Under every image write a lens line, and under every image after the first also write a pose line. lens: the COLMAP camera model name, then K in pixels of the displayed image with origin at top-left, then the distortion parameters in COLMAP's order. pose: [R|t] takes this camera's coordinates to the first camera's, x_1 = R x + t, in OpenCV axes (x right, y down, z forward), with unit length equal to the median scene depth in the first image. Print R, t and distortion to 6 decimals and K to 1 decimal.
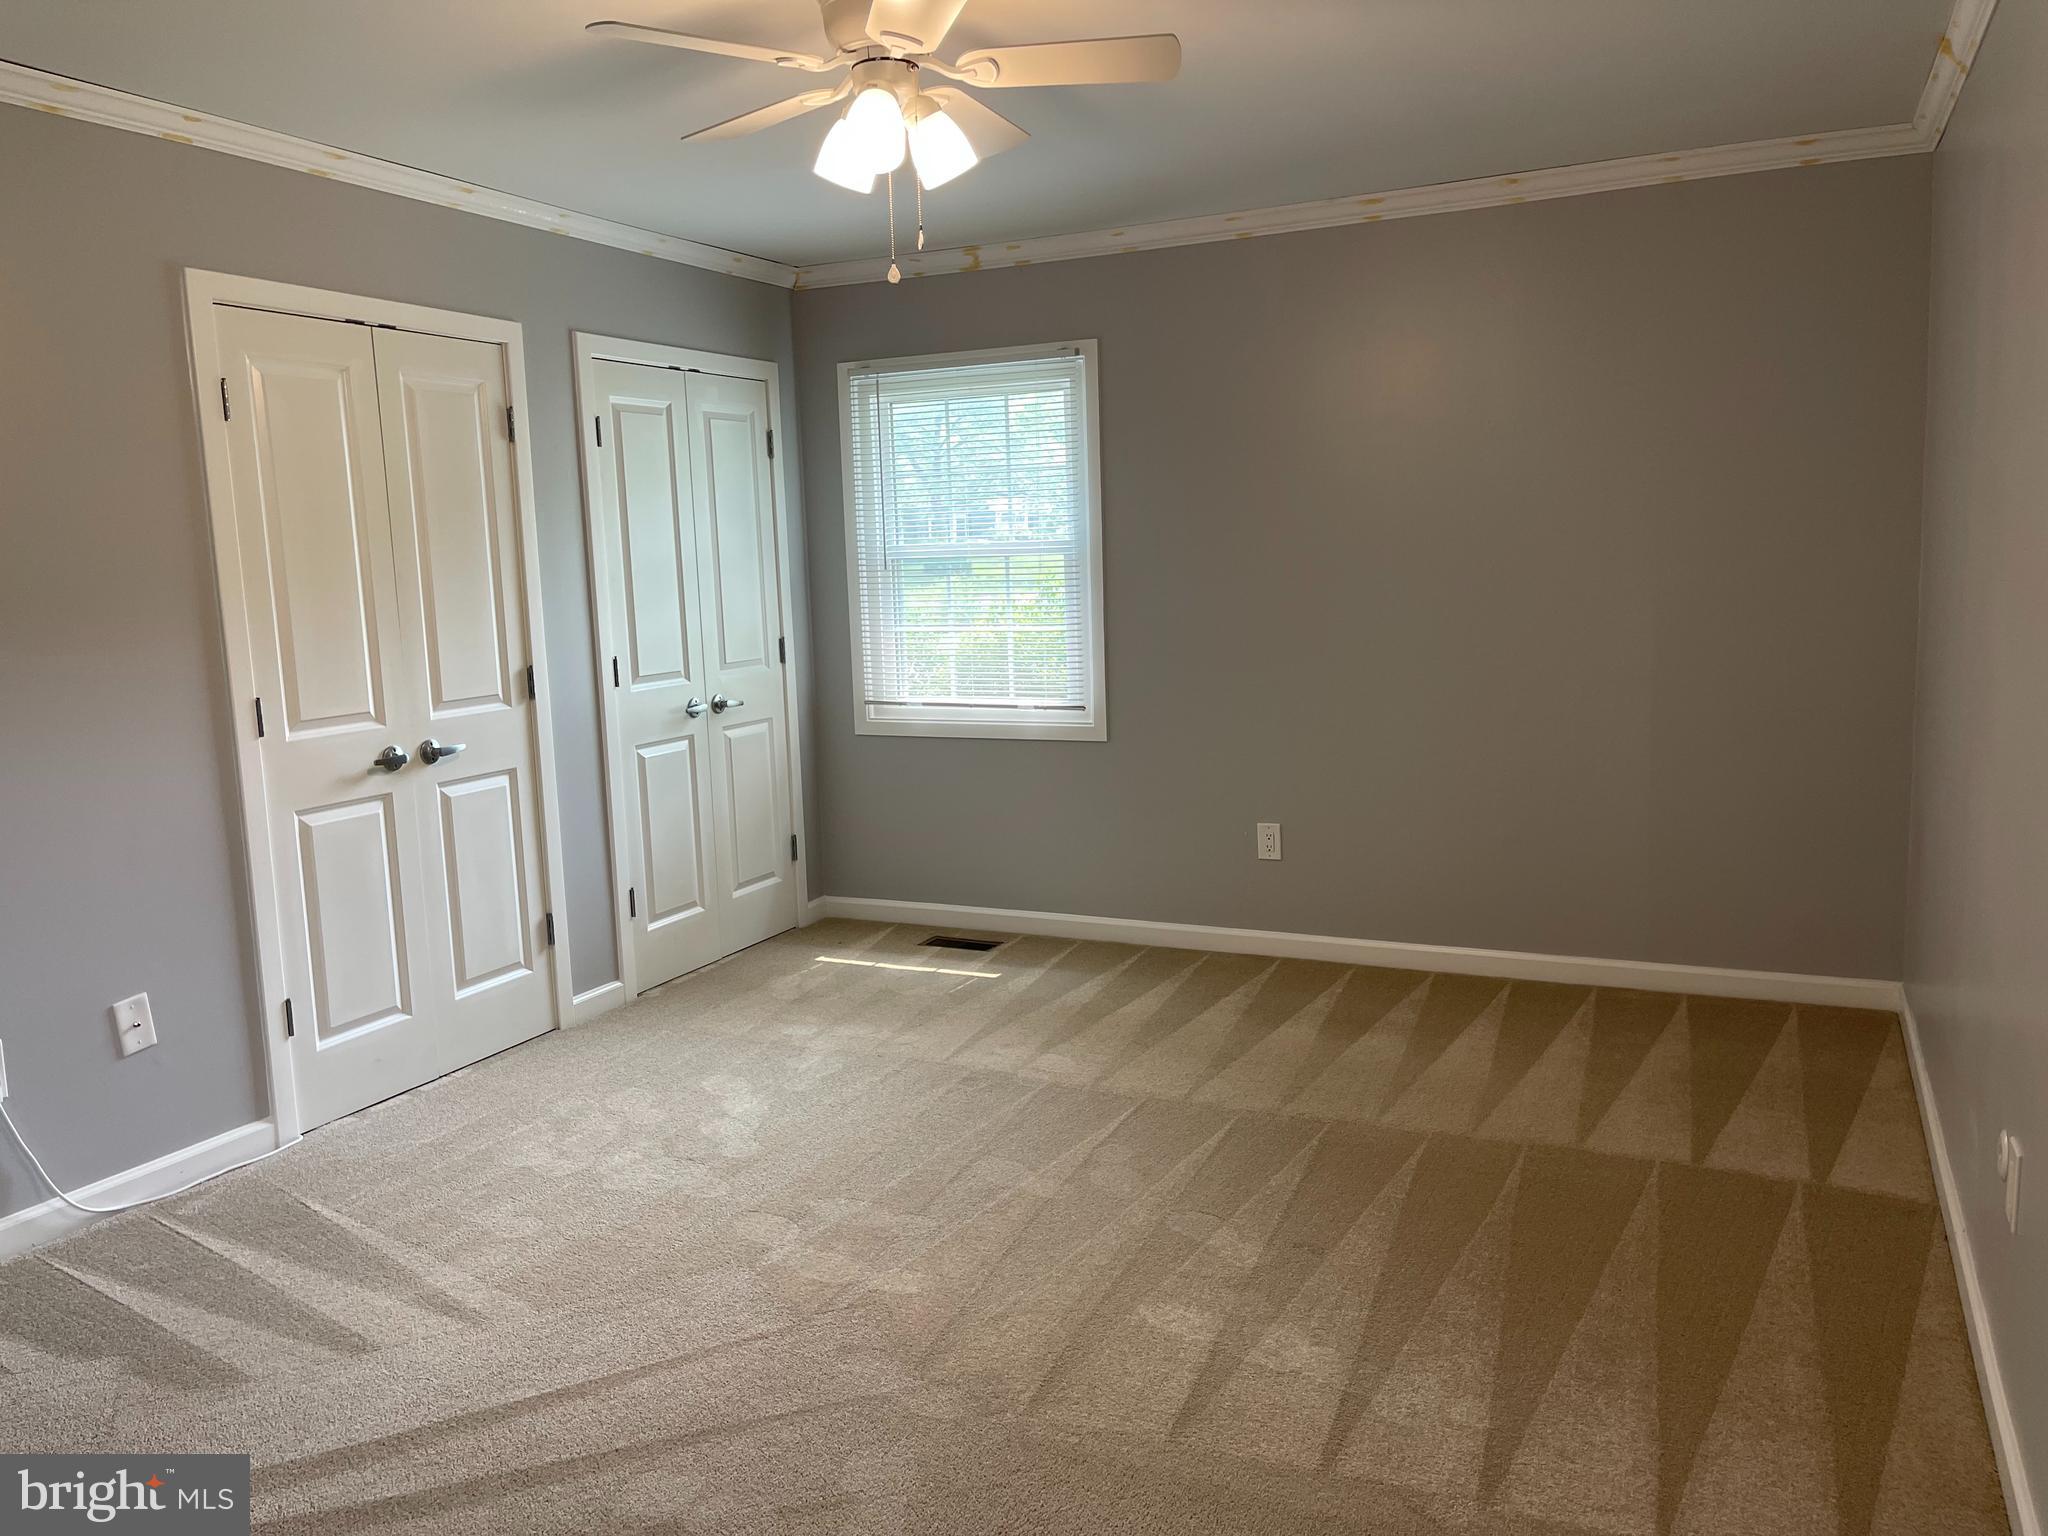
lens RADIAL K [[1542.9, 0, 1032.1], [0, 1542.9, 762.0], [0, 0, 1]] dist [0.073996, -0.088477]
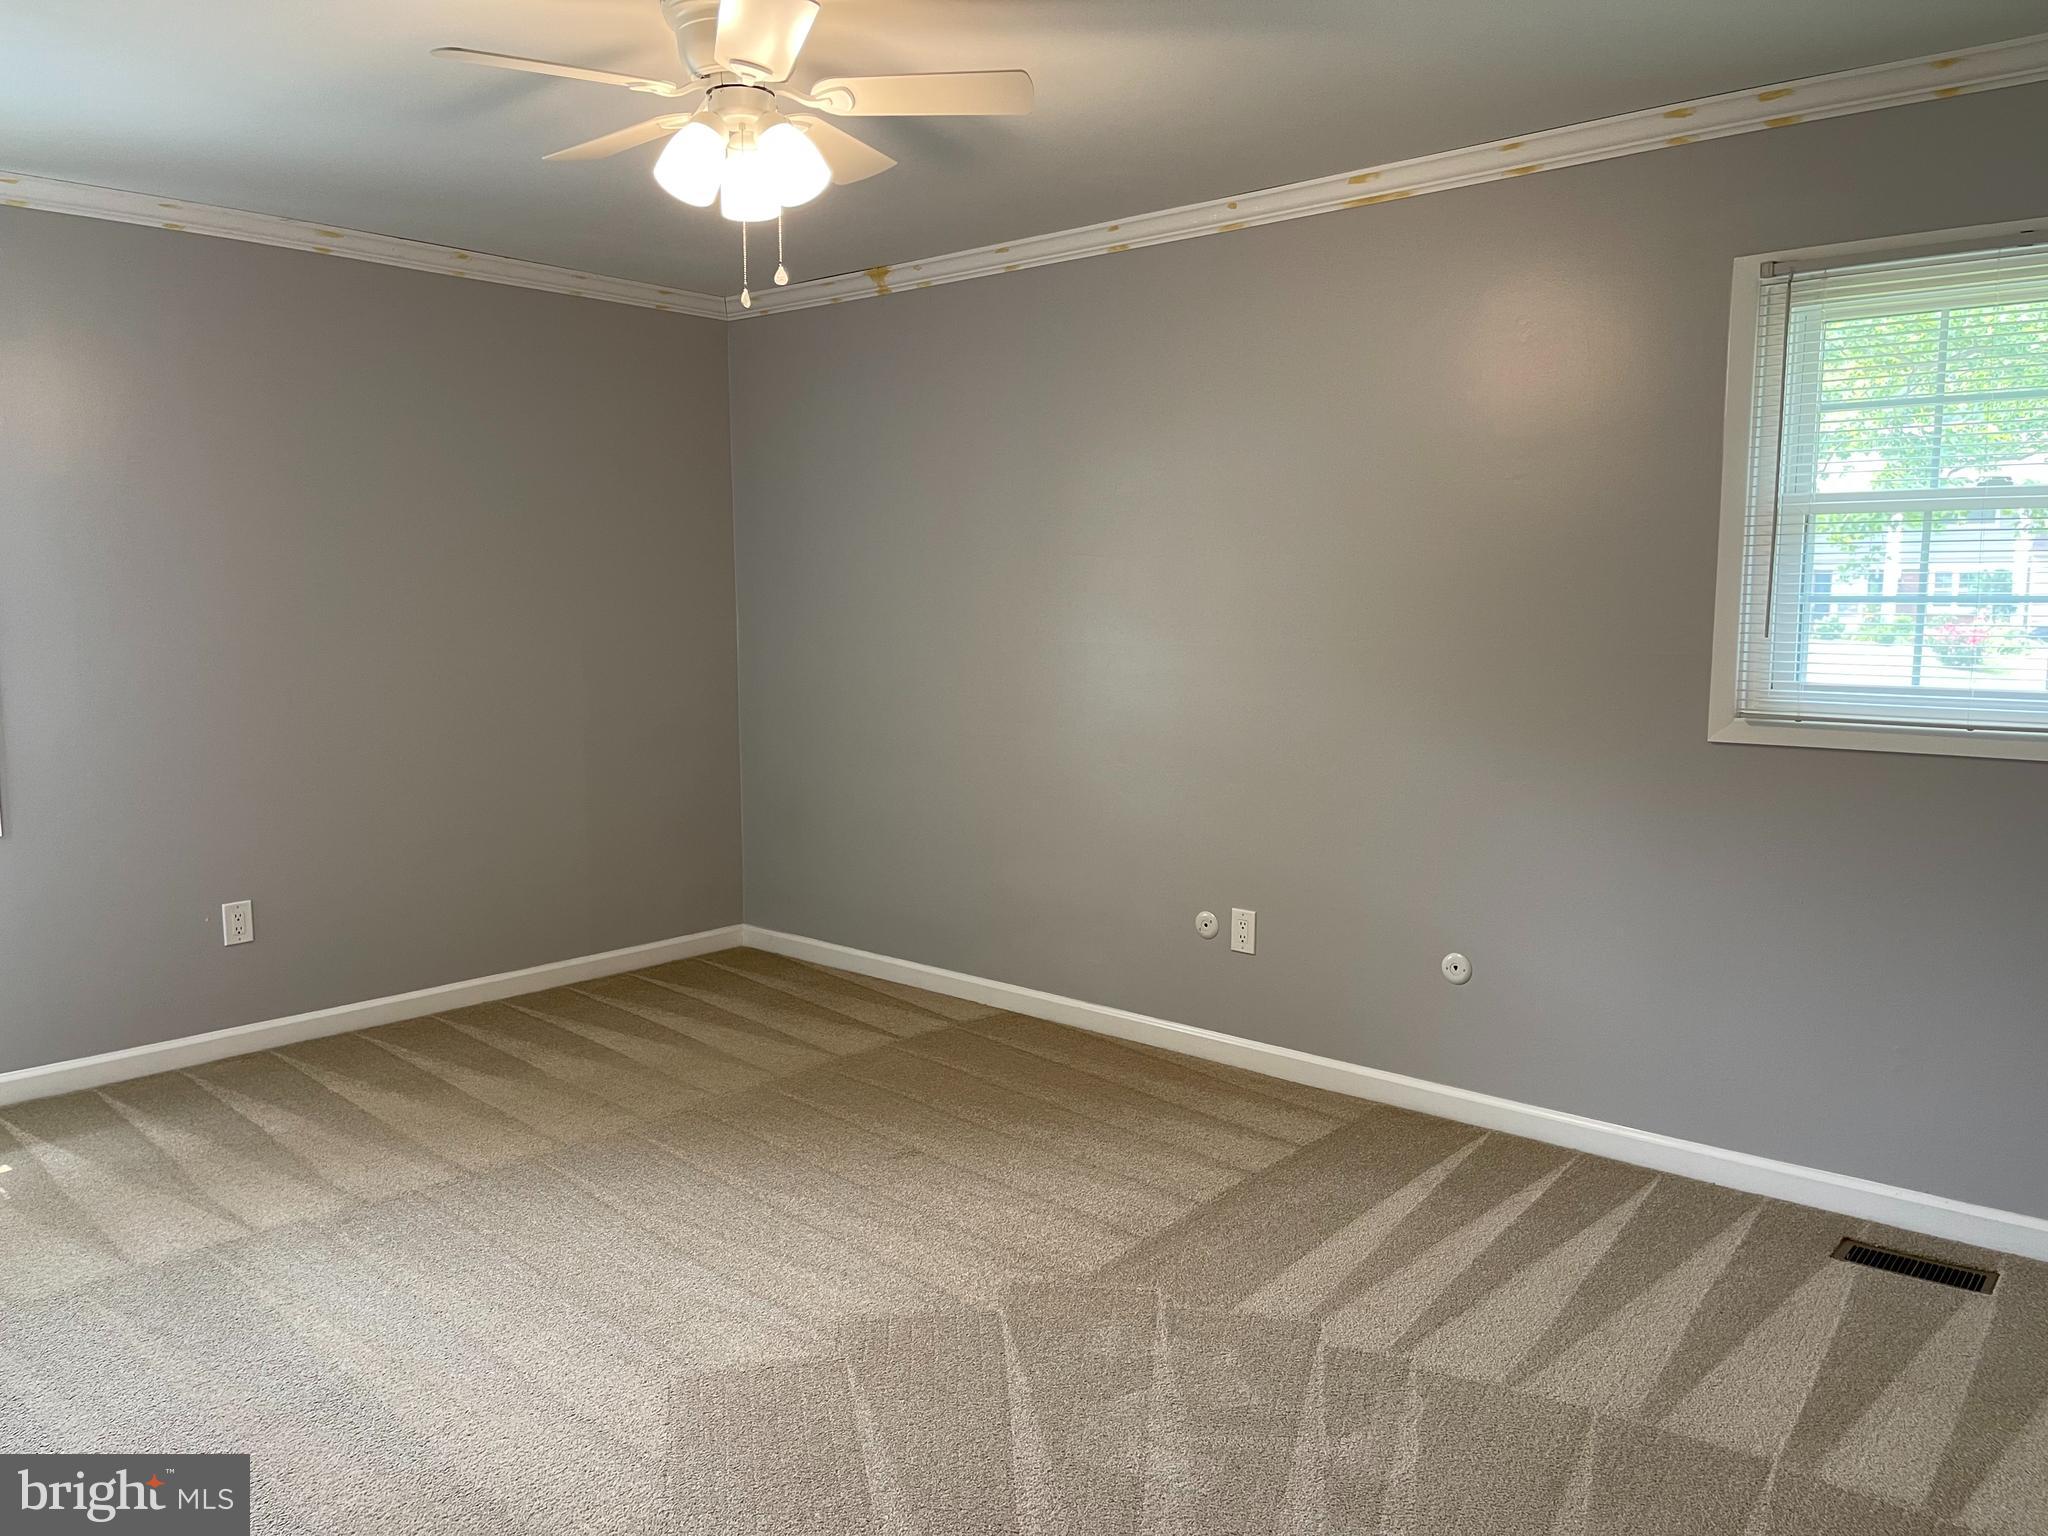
lens RADIAL K [[1542.9, 0, 1032.1], [0, 1542.9, 762.0], [0, 0, 1]] dist [0.073996, -0.088477]
pose [[0.277395, -0.074497, 0.957863, -0.655286], [0.122539, 0.991590, 0.041633, -0.023431], [-0.952909, 0.105827, 0.284191, 0.365658]]
